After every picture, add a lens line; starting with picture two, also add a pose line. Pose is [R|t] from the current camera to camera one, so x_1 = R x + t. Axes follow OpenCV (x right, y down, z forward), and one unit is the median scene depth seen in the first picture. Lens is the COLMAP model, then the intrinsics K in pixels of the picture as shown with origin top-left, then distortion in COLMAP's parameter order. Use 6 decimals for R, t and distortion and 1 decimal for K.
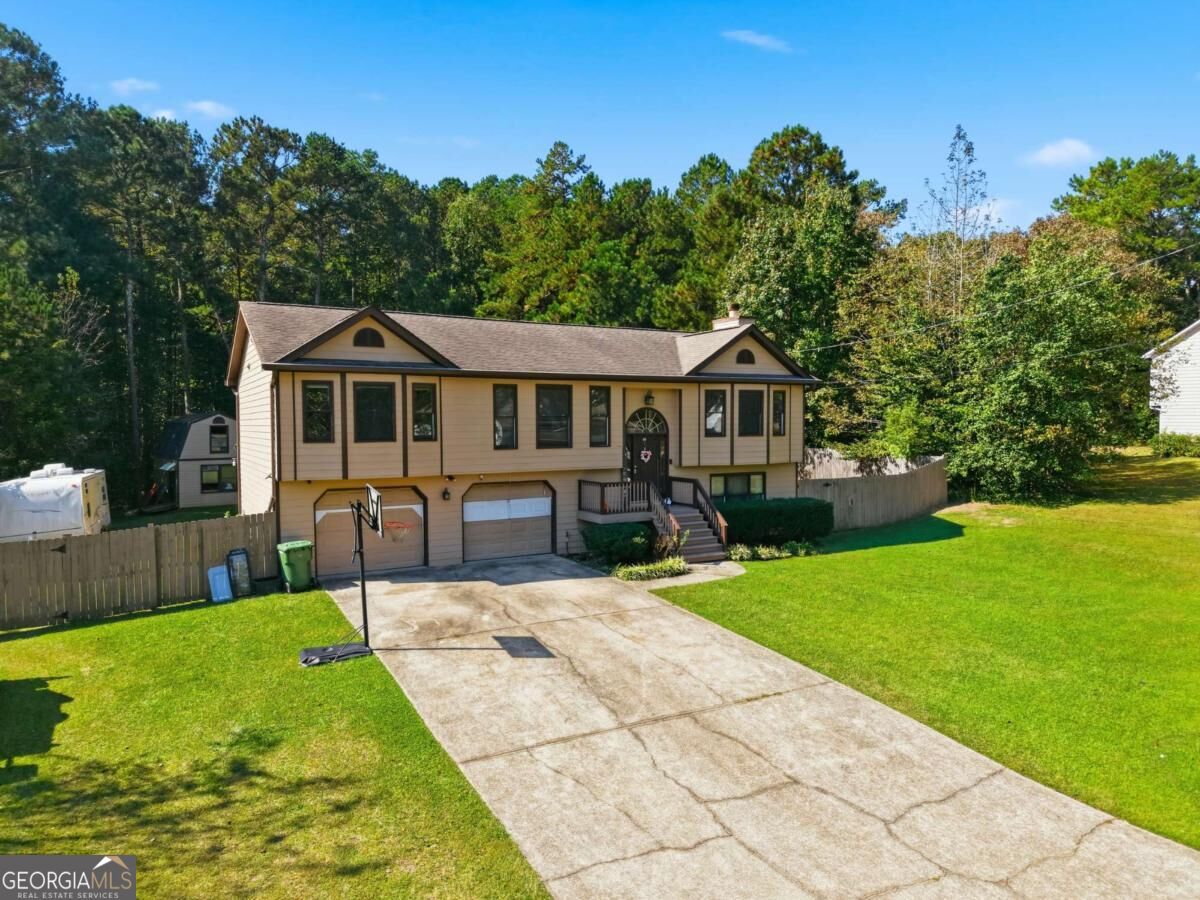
lens RADIAL K [[834.6, 0, 603.3], [0, 834.6, 448.2], [0, 0, 1]] dist [0.029220, -0.005399]
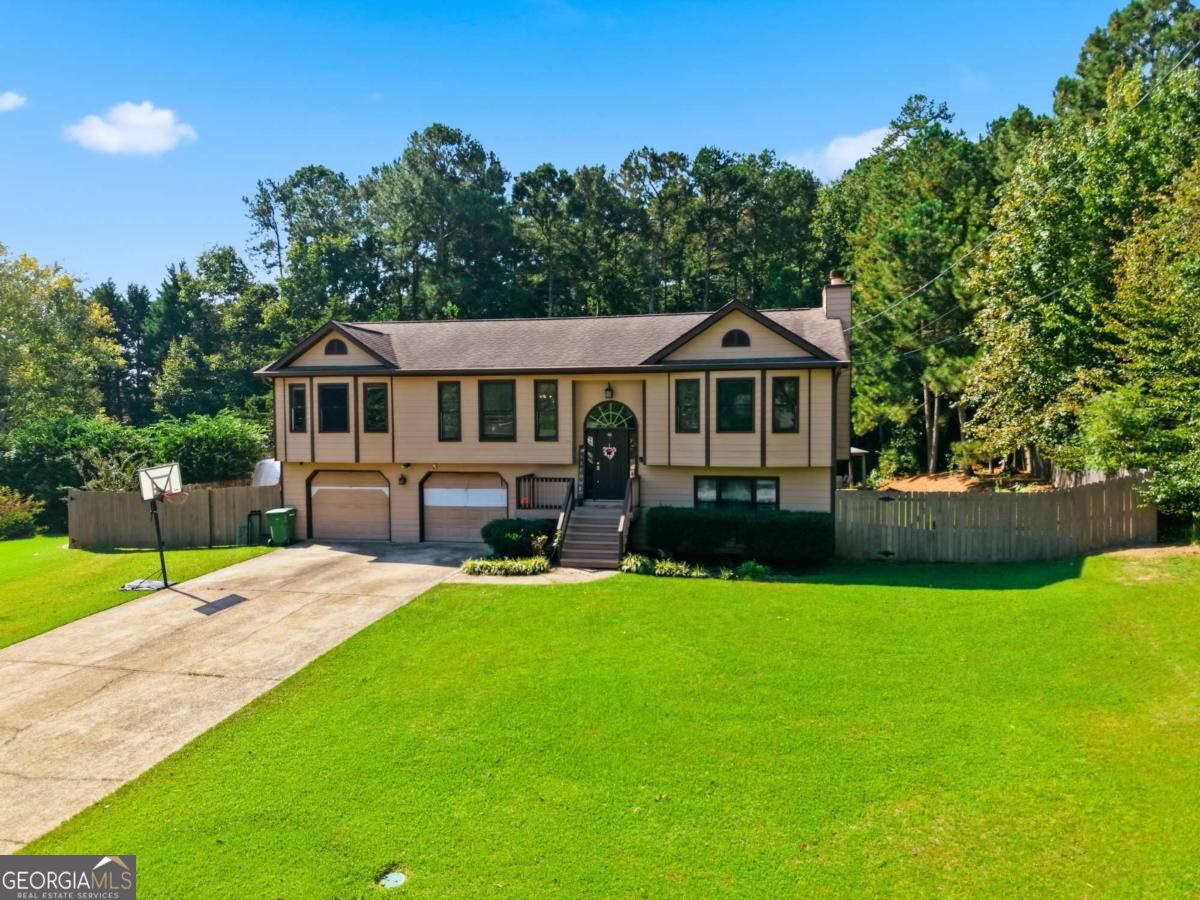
lens RADIAL K [[834.6, 0, 601.8], [0, 834.6, 451.4], [0, 0, 1]] dist [0.029220, -0.005399]
pose [[0.722852, 0.026997, -0.690475, 0.736868], [-0.021618, 0.999631, 0.016453, -0.007458], [0.690665, 0.003034, 0.723169, 0.333810]]
